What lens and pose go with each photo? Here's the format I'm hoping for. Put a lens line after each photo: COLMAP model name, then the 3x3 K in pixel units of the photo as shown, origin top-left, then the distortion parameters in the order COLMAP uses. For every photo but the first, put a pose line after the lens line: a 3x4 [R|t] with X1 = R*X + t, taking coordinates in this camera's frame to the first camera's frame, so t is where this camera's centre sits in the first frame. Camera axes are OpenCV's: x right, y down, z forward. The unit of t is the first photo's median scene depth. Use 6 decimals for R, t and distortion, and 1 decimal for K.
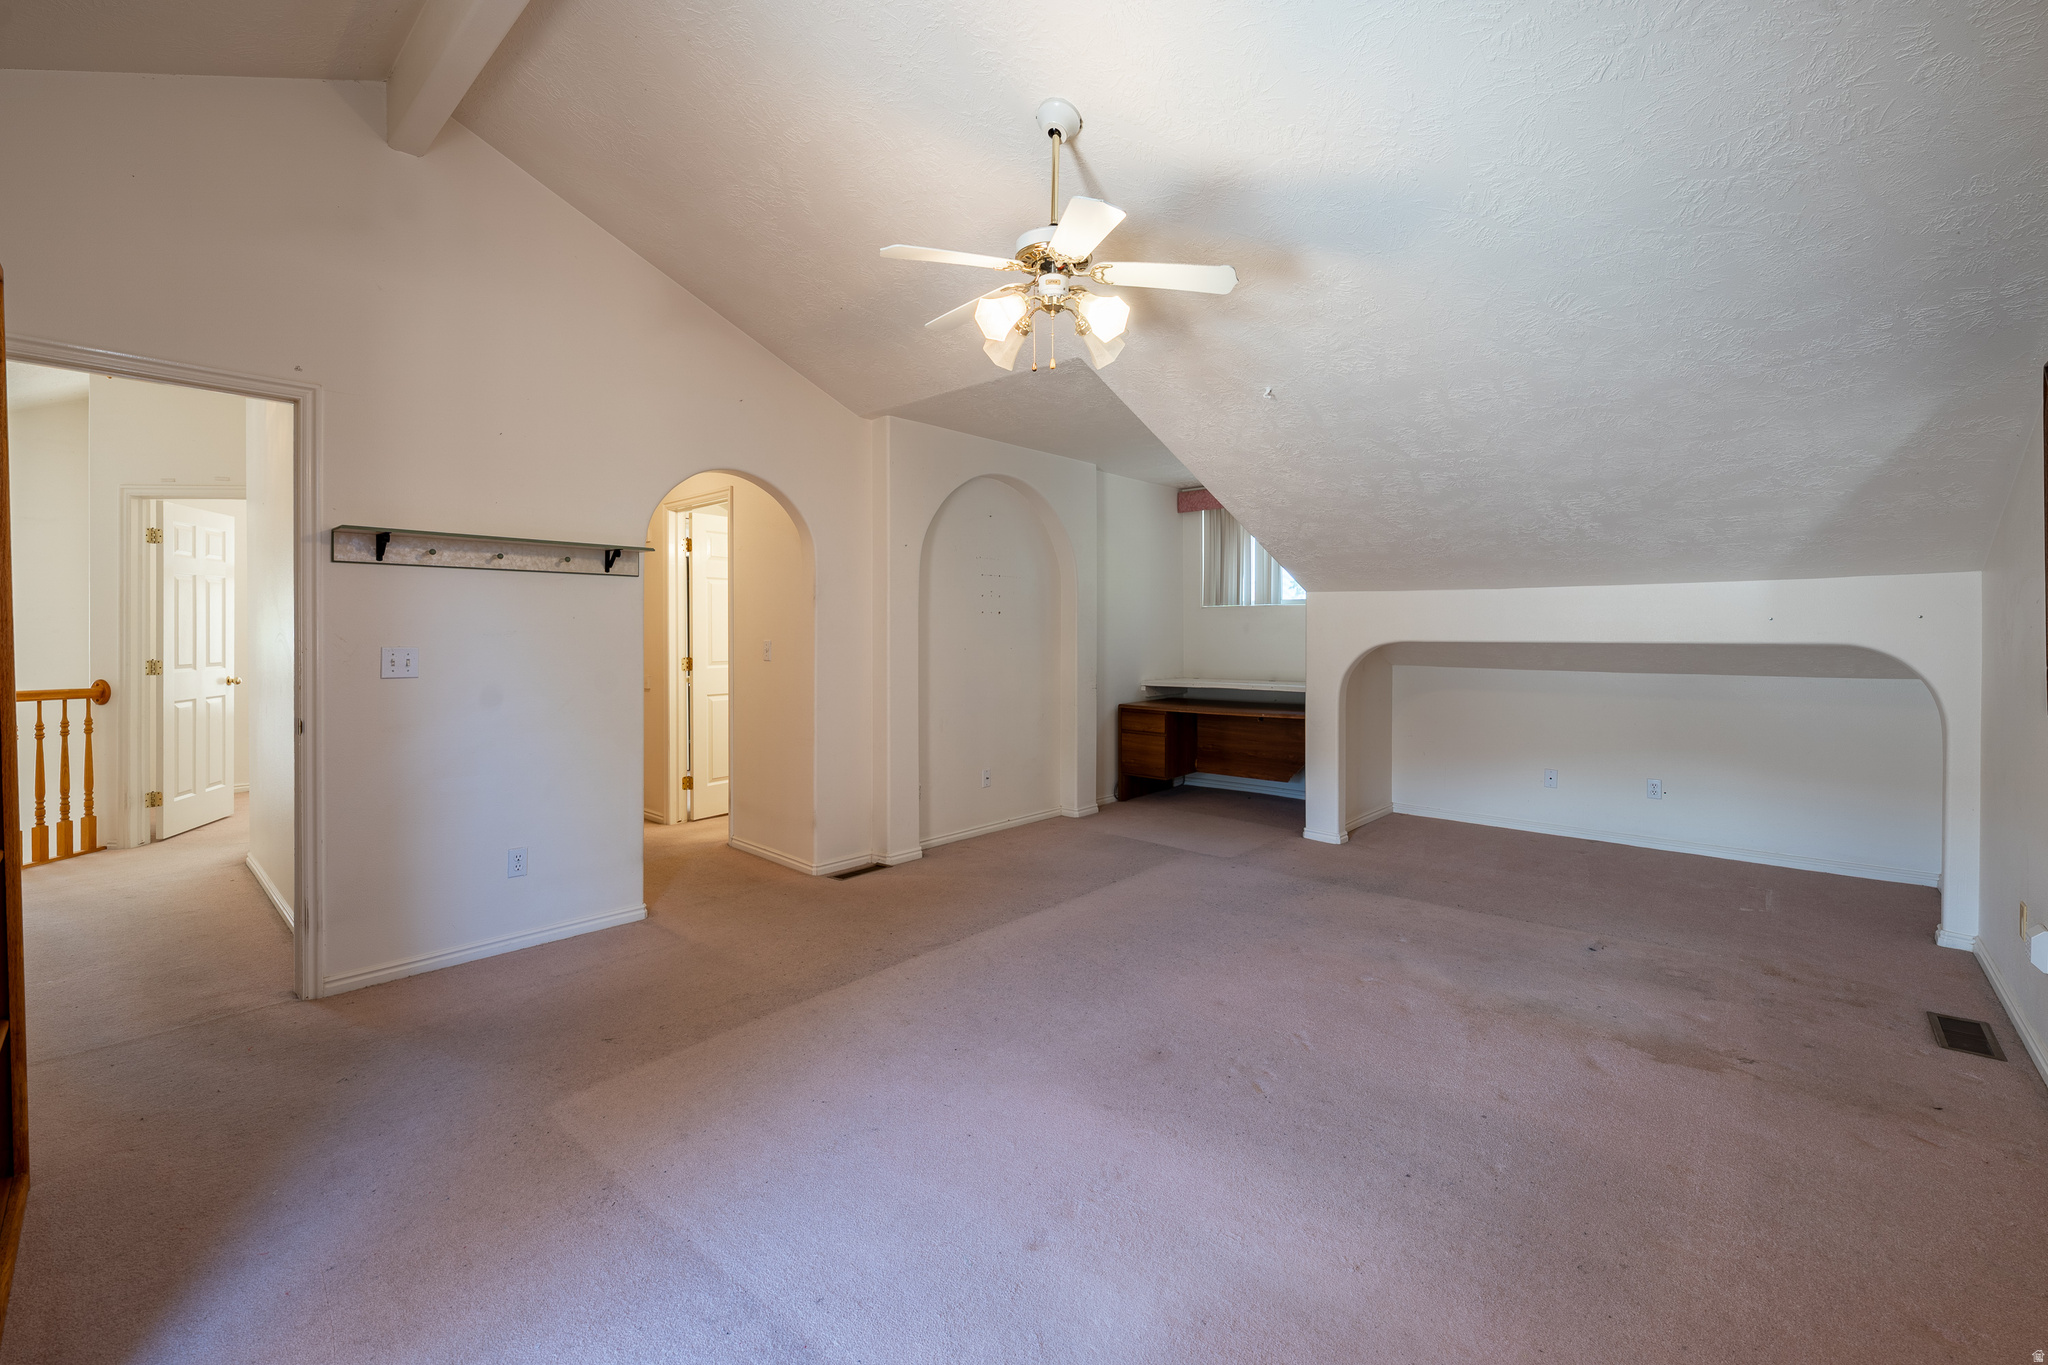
lens RADIAL K [[852.3, 0, 1008.9], [0, 852.3, 665.5], [0, 0, 1]] dist [-0.000054, -0.000181]
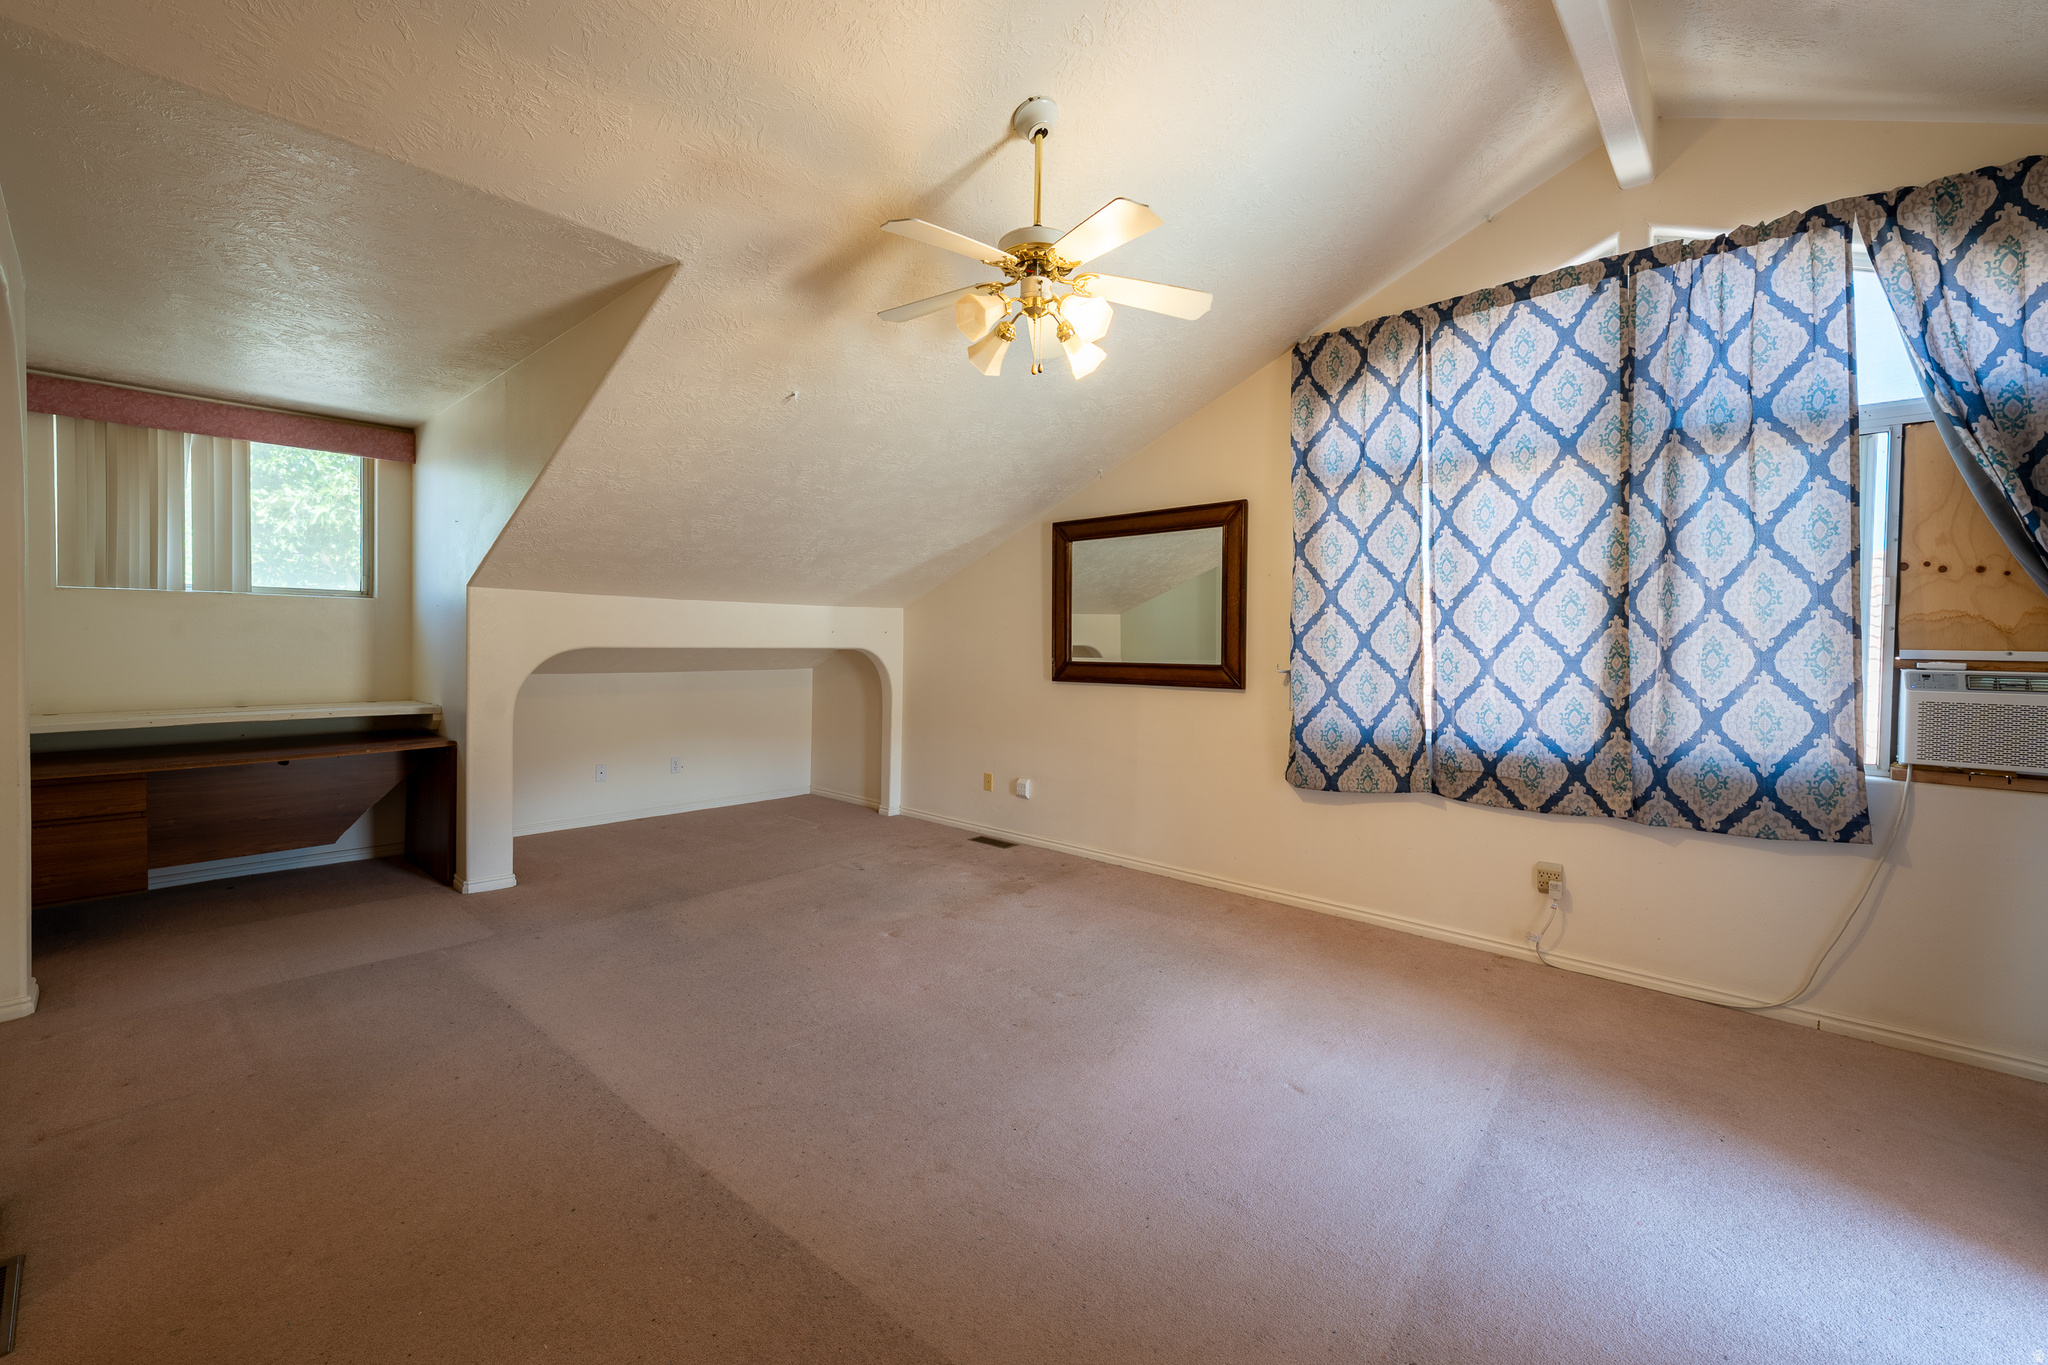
lens RADIAL K [[852.3, 0, 1008.9], [0, 852.3, 665.5], [0, 0, 1]] dist [-0.000054, -0.000181]
pose [[-0.008903, -0.028457, 0.999555, -0.710929], [0.026937, 0.999225, 0.028688, -0.032128], [-0.999598, 0.027180, -0.008129, 0.783014]]
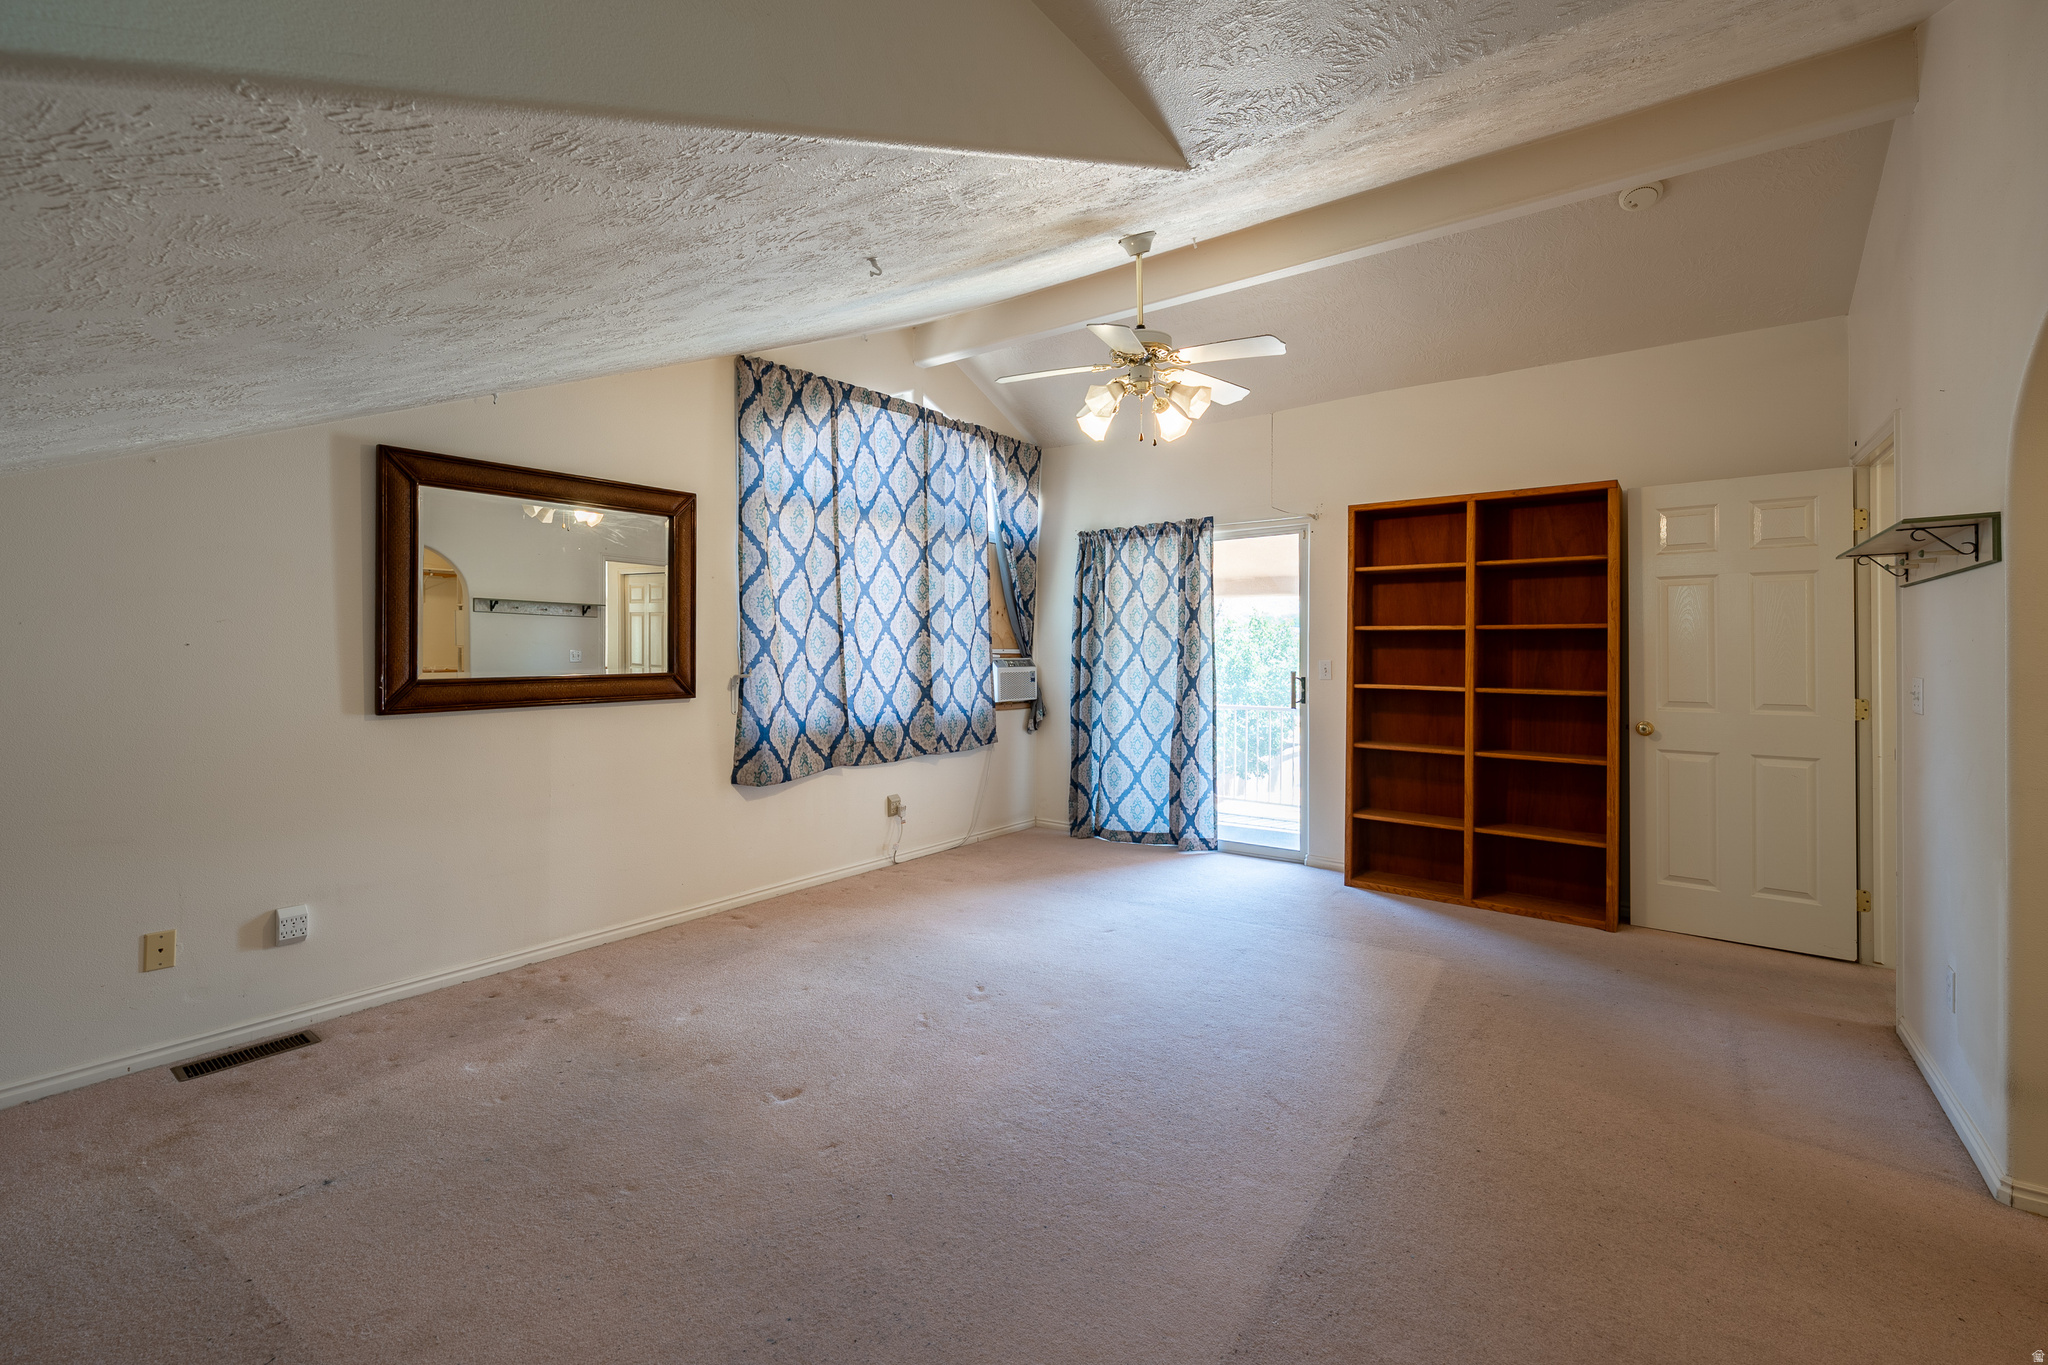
lens RADIAL K [[855.0, 0, 1016.8], [0, 855.0, 649.3], [0, 0, 1]] dist [-0.000902, -0.000166]
pose [[-0.993090, -0.006314, -0.117183, 0.286784], [-0.011025, 0.999155, 0.039602, -0.070919], [0.116834, 0.040621, -0.992320, 1.679909]]
